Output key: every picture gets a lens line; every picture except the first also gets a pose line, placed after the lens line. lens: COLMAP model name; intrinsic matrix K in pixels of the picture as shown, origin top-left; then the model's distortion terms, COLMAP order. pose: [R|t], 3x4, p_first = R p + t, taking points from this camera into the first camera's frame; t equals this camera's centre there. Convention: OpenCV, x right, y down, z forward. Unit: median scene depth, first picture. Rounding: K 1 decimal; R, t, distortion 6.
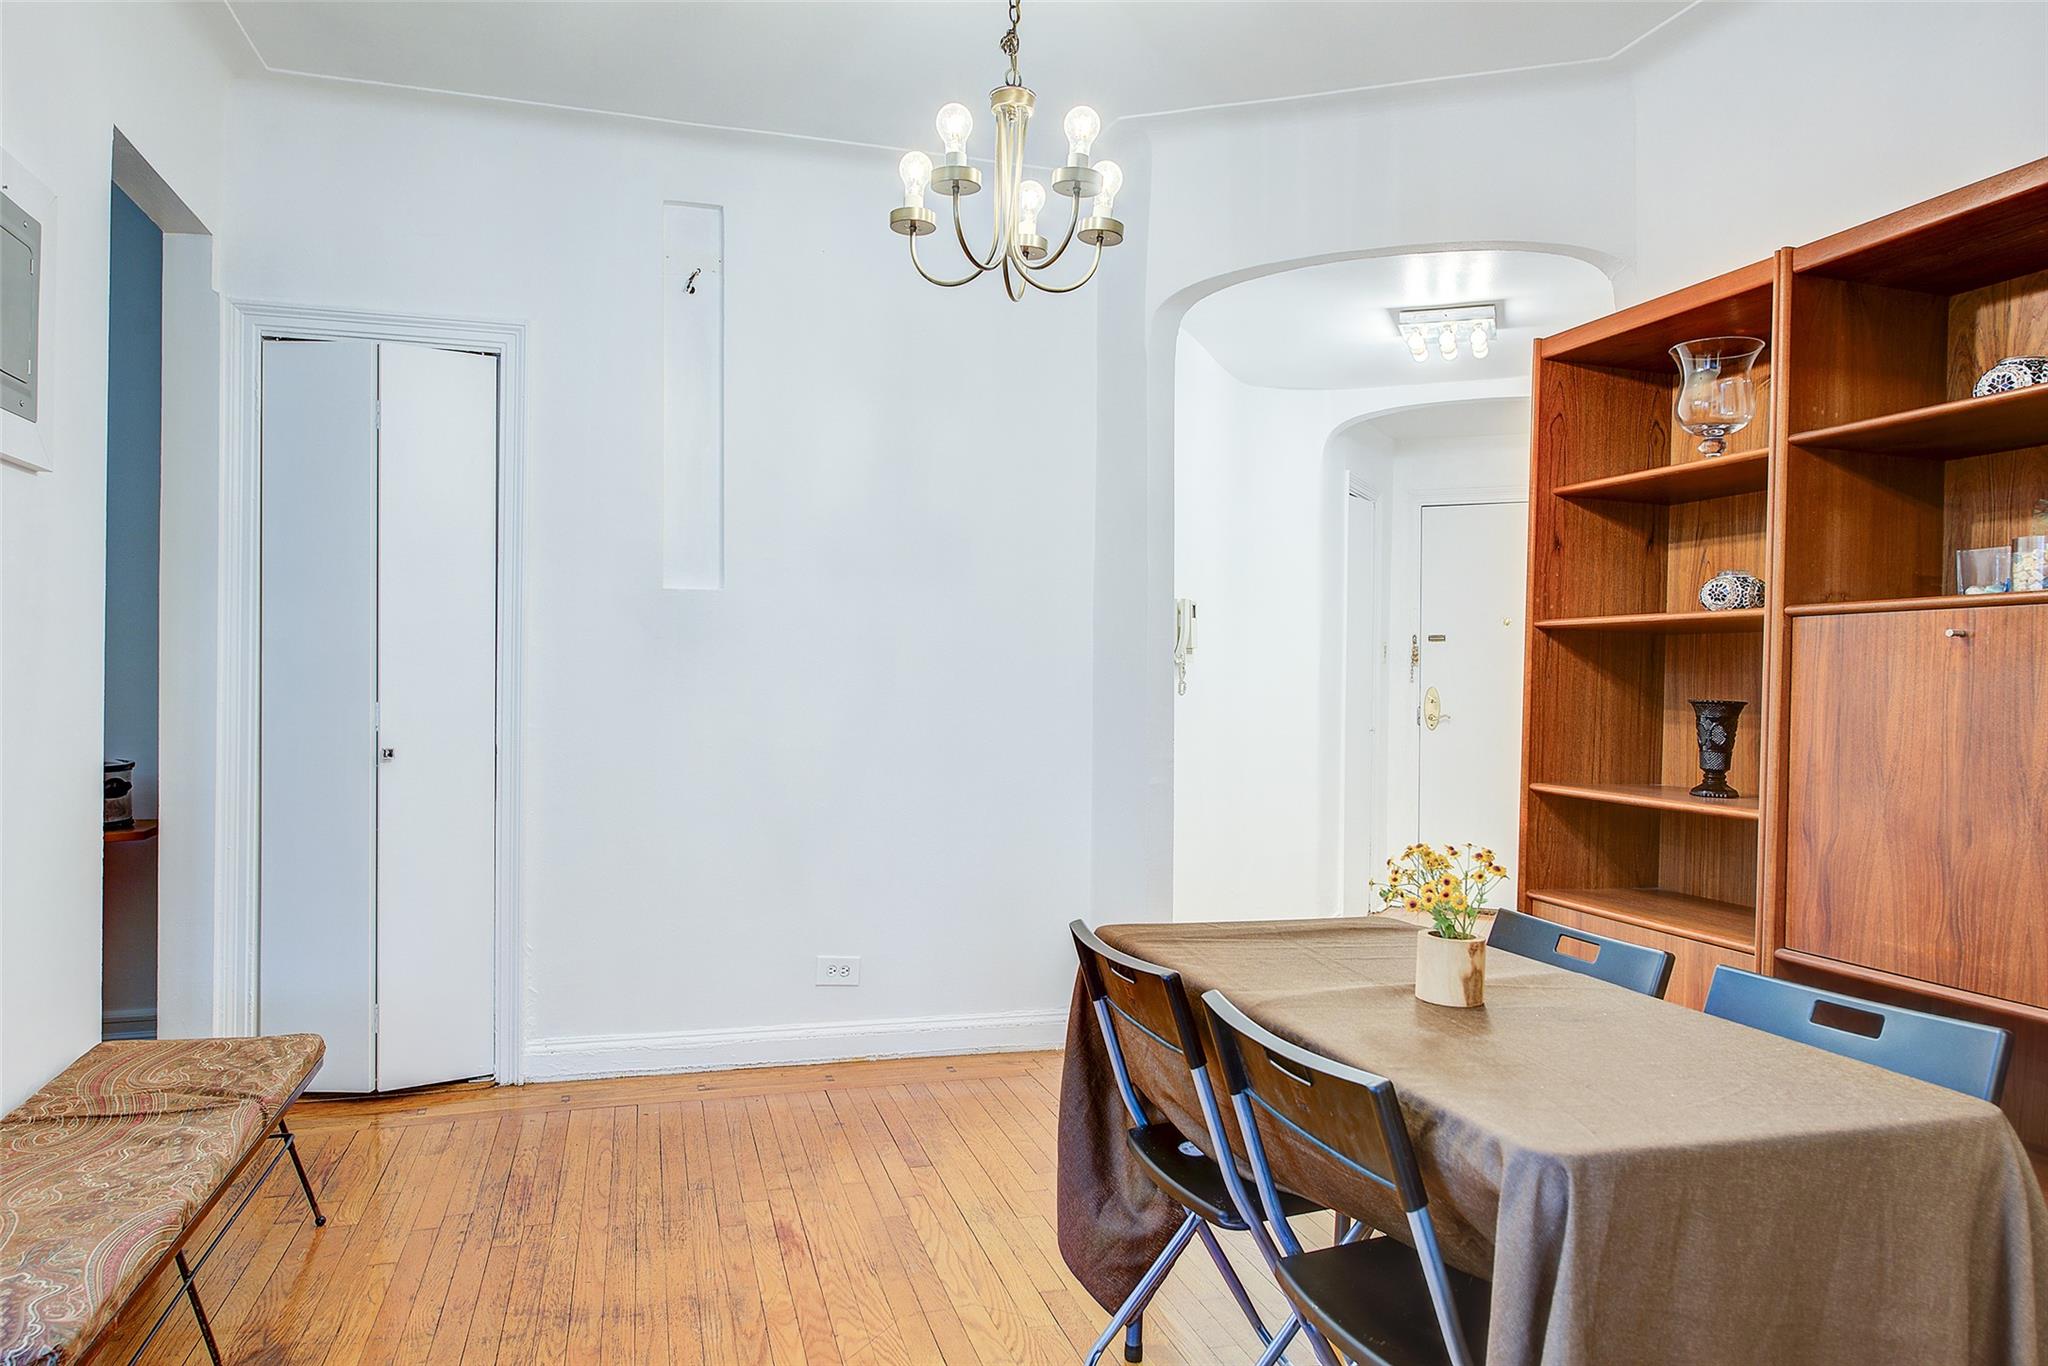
lens RADIAL K [[1331.6, 0, 1023.9], [0, 1331.6, 673.6], [0, 0, 1]] dist [0.000794, 0.000743]
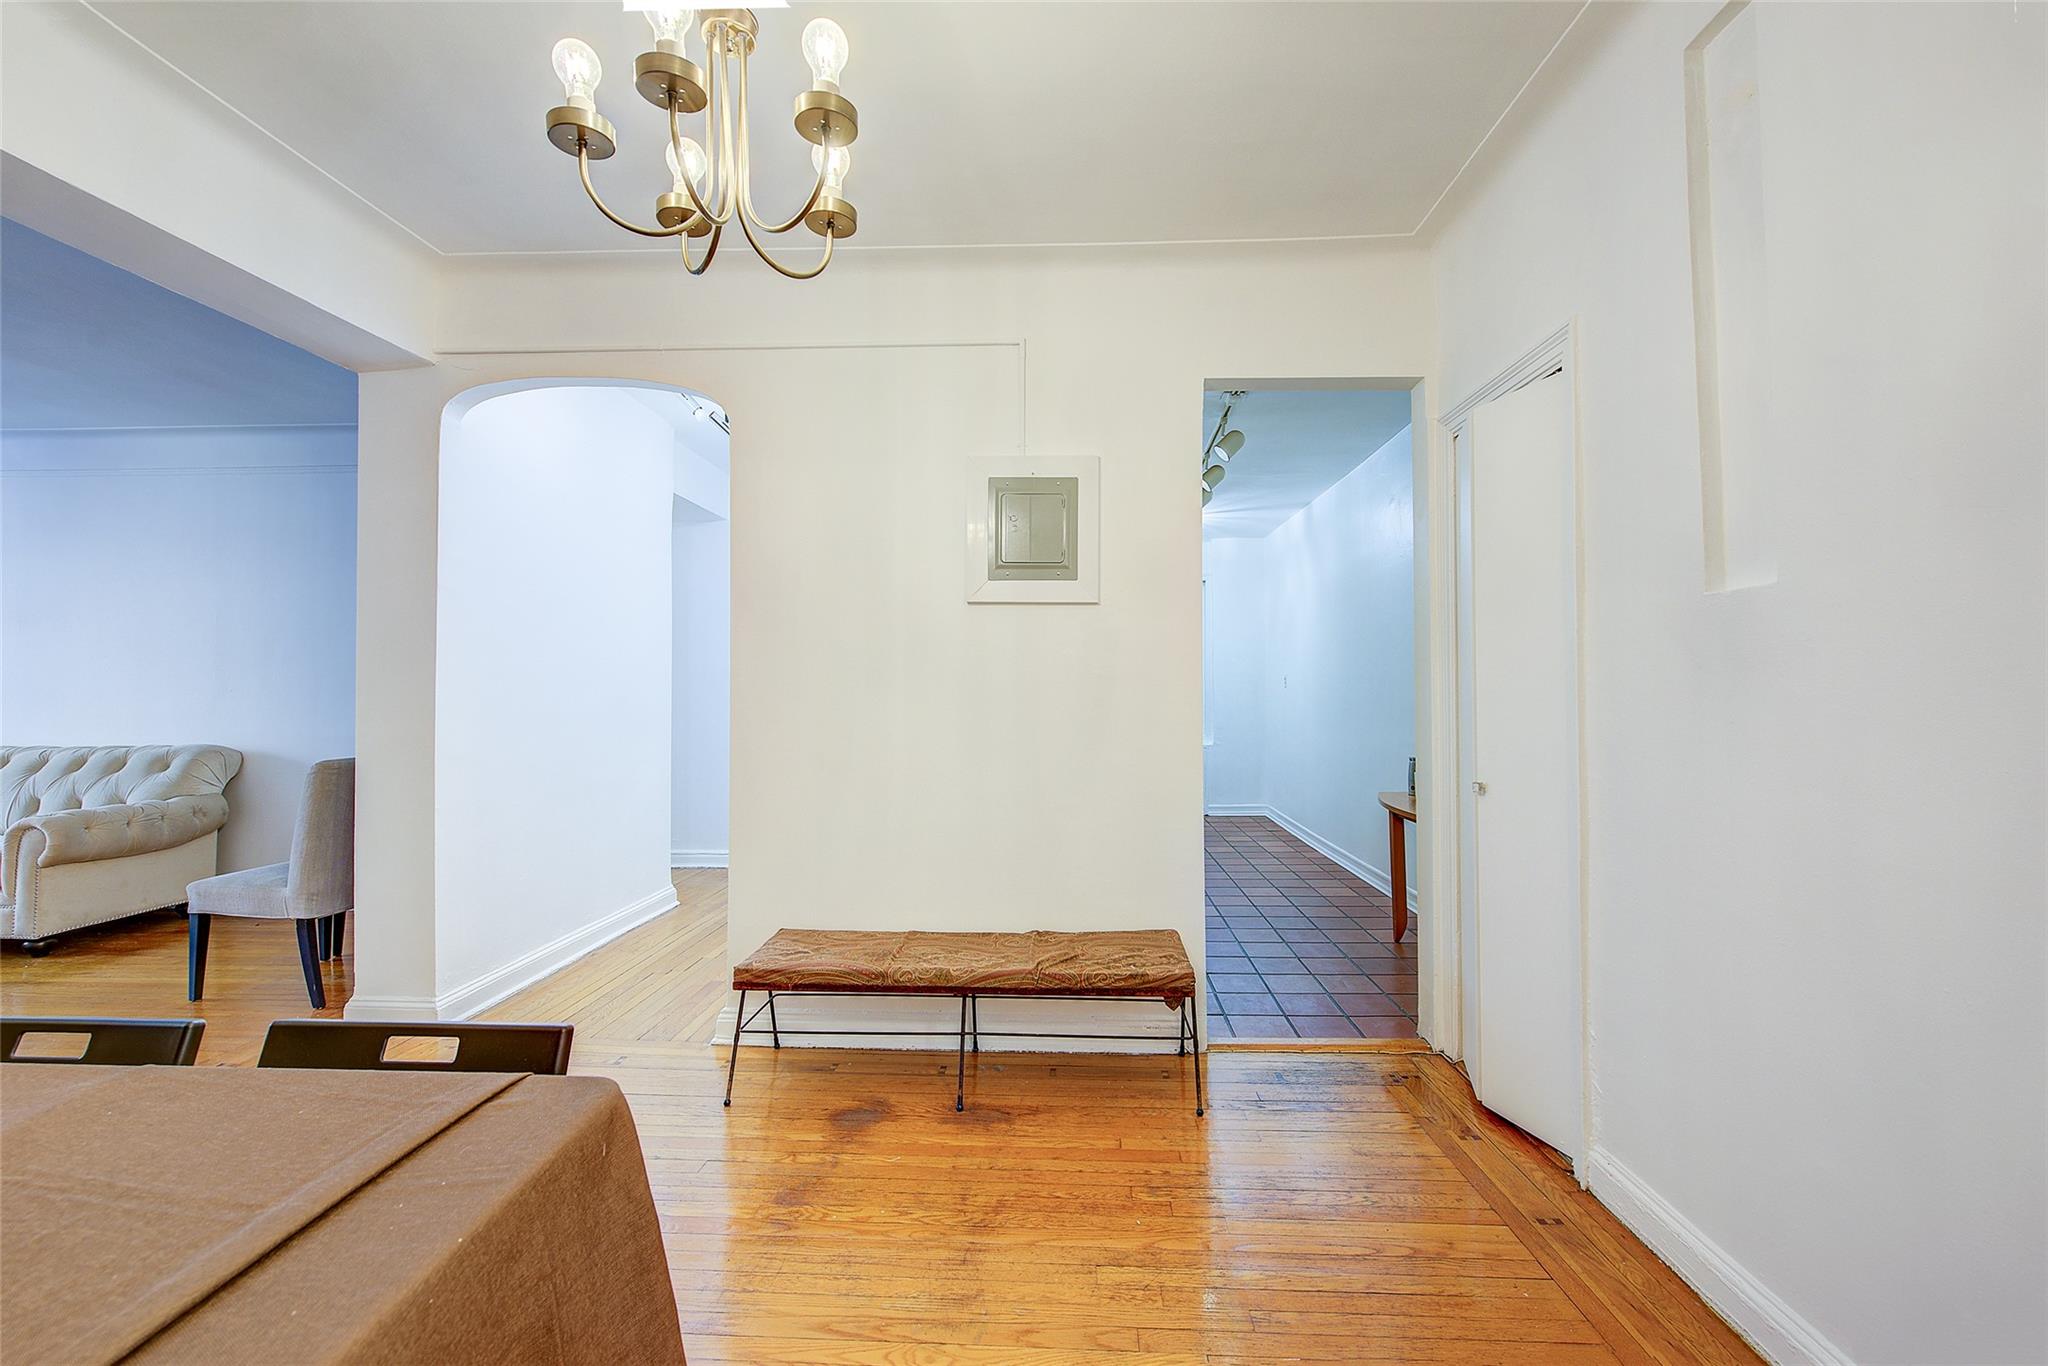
lens RADIAL K [[807.0, 0, 1032.4], [0, 807.0, 676.1], [0, 0, 1]] dist [0.002355, -0.001767]
pose [[-0.315882, -0.025852, -0.948446, 0.390876], [-0.001590, 0.999642, -0.026718, -0.018155], [0.948797, -0.006931, -0.315810, 1.317258]]
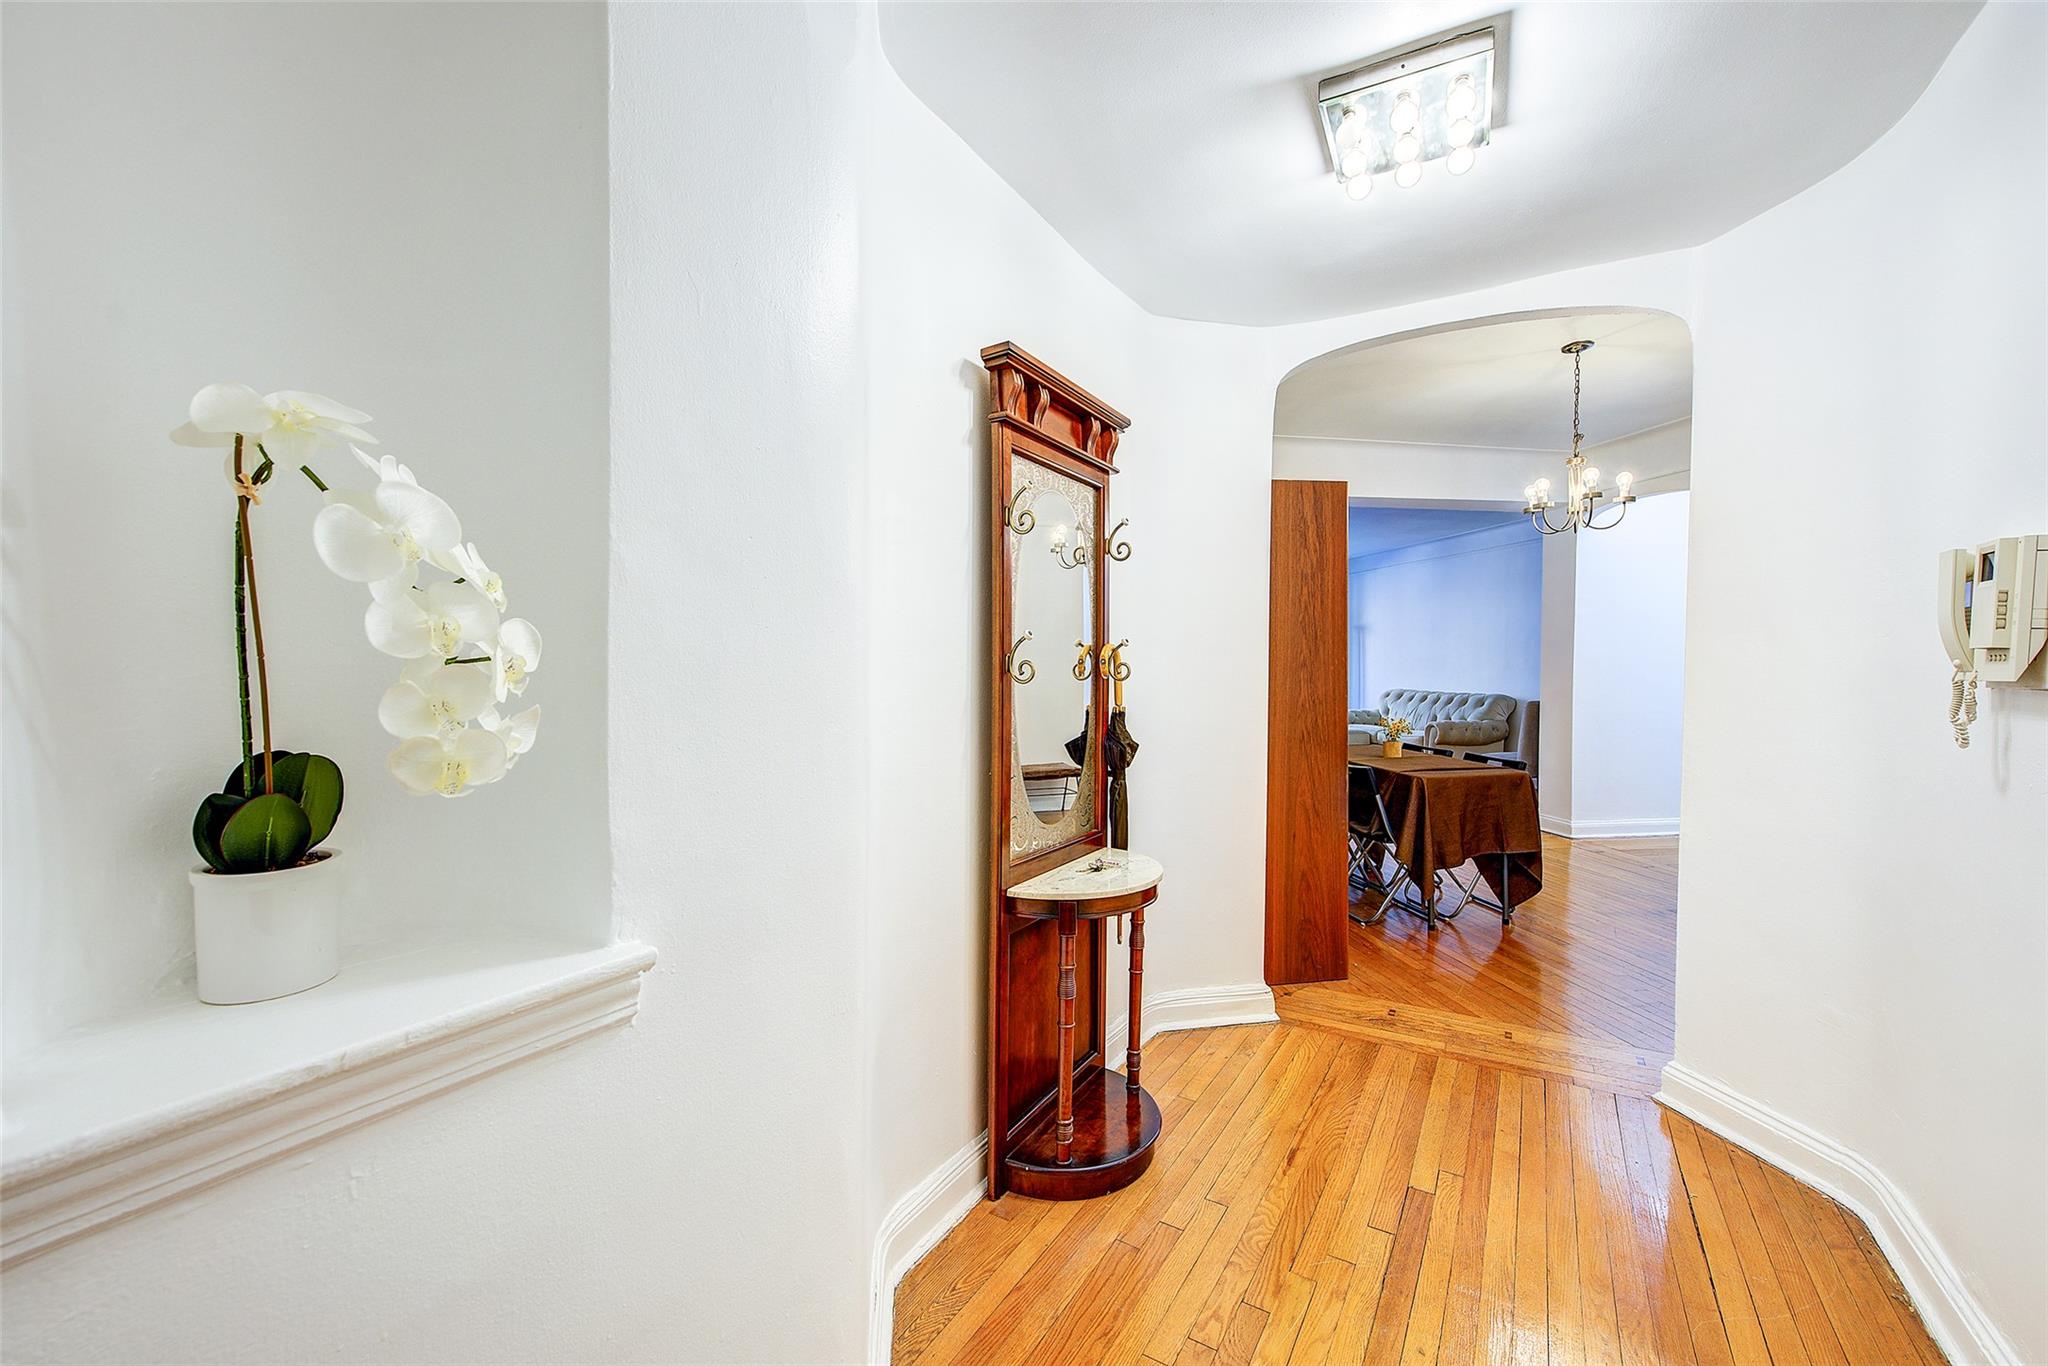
lens RADIAL K [[807.0, 0, 1015.1], [0, 807.0, 687.1], [0, 0, 1]] dist [0.002355, -0.001767]
pose [[-0.991541, -0.017415, 0.128622, 1.038694], [-0.012854, 0.999262, 0.036211, -0.047014], [-0.129158, 0.034251, -0.991032, 3.172770]]
